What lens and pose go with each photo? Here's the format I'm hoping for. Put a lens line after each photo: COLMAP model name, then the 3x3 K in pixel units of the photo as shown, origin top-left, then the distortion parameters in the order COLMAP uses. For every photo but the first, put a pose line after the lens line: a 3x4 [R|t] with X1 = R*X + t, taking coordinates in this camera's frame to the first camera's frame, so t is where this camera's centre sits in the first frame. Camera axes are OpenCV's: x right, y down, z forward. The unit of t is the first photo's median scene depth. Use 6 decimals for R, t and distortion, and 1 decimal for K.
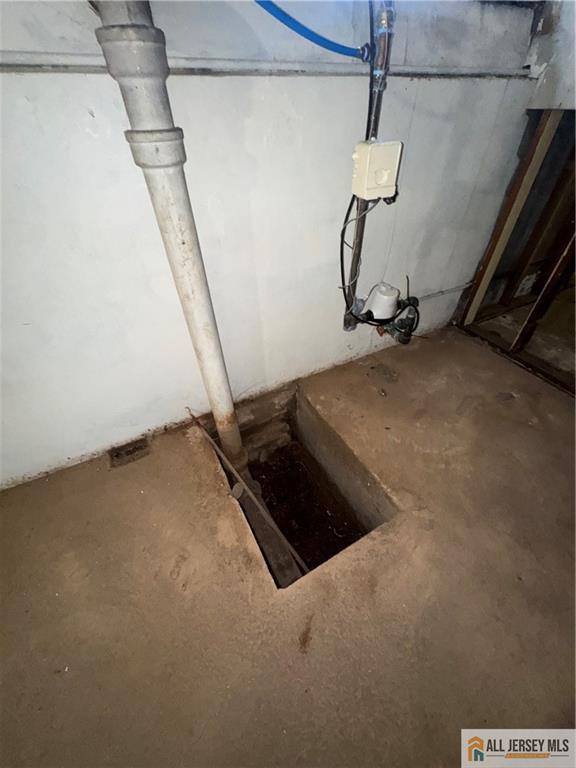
lens RADIAL K [[305.3, 0, 288.2], [0, 305.3, 381.9], [0, 0, 1]] dist [-0.004211, 0.001005]
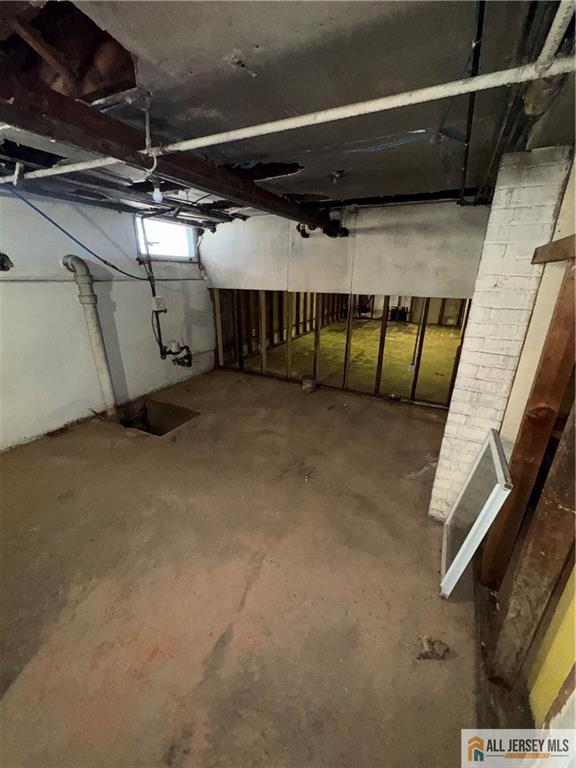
lens RADIAL K [[305.3, 0, 289.6], [0, 305.3, 384.1], [0, 0, 1]] dist [-0.004211, 0.001005]
pose [[0.814326, -0.168365, 0.555452, -0.389976], [0.368019, 0.889807, -0.269826, 1.089521], [-0.448815, 0.424142, 0.786554, -1.369843]]
